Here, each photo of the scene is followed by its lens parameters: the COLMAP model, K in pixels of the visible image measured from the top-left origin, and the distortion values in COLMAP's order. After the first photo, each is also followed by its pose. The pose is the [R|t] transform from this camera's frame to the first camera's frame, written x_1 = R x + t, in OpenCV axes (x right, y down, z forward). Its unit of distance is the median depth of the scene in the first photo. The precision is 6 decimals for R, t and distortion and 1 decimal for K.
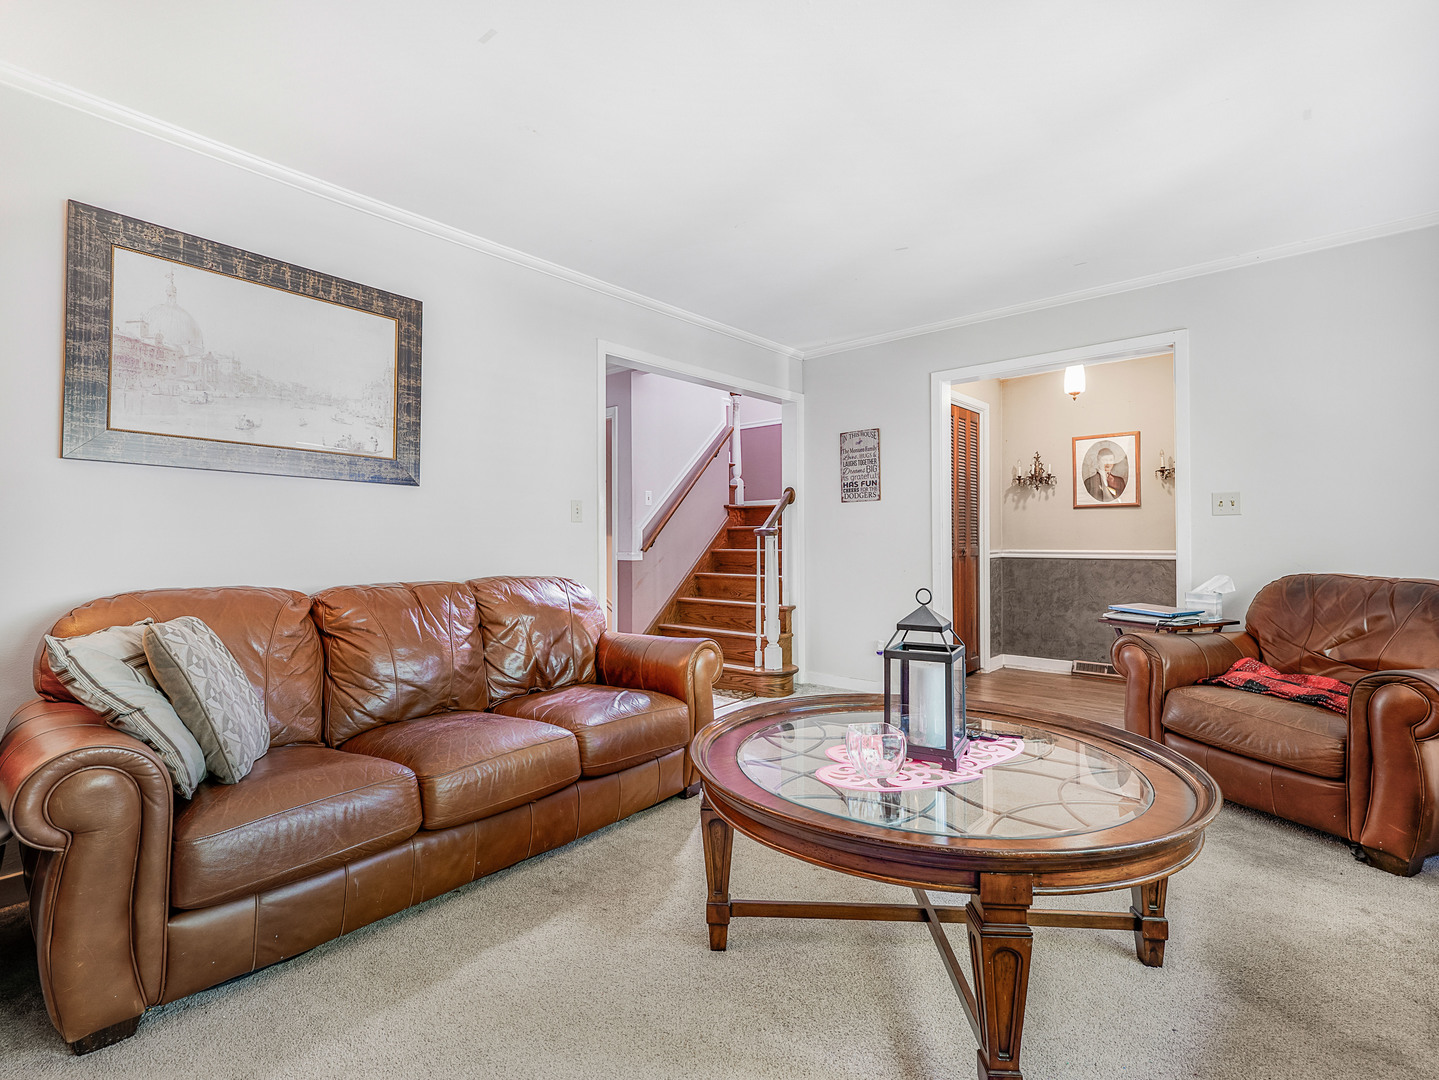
lens RADIAL K [[679.9, 0, 712.9], [0, 679.9, 536.5], [0, 0, 1]] dist [-0.012902, 0.000460]
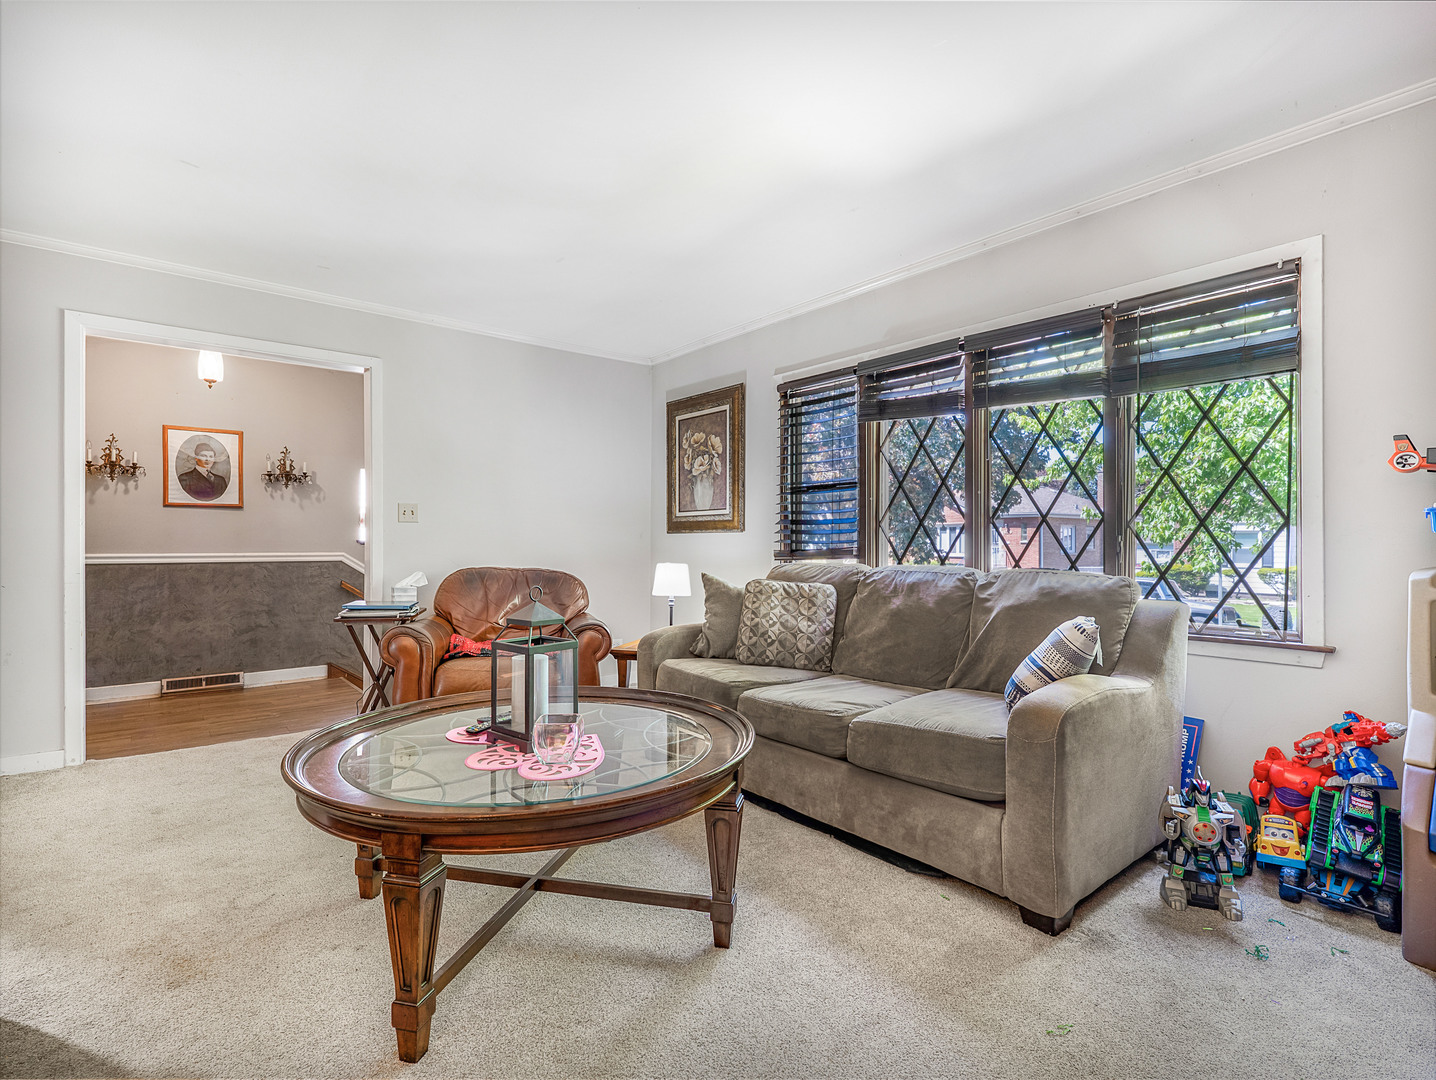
lens RADIAL K [[678.5, 0, 710.6], [0, 678.5, 544.3], [0, 0, 1]] dist [-0.012902, 0.000460]
pose [[0.157117, 0.000891, 0.987580, -0.221765], [-0.008029, 0.999968, 0.000375, 0.002019], [-0.987547, -0.007989, 0.157119, 0.171344]]
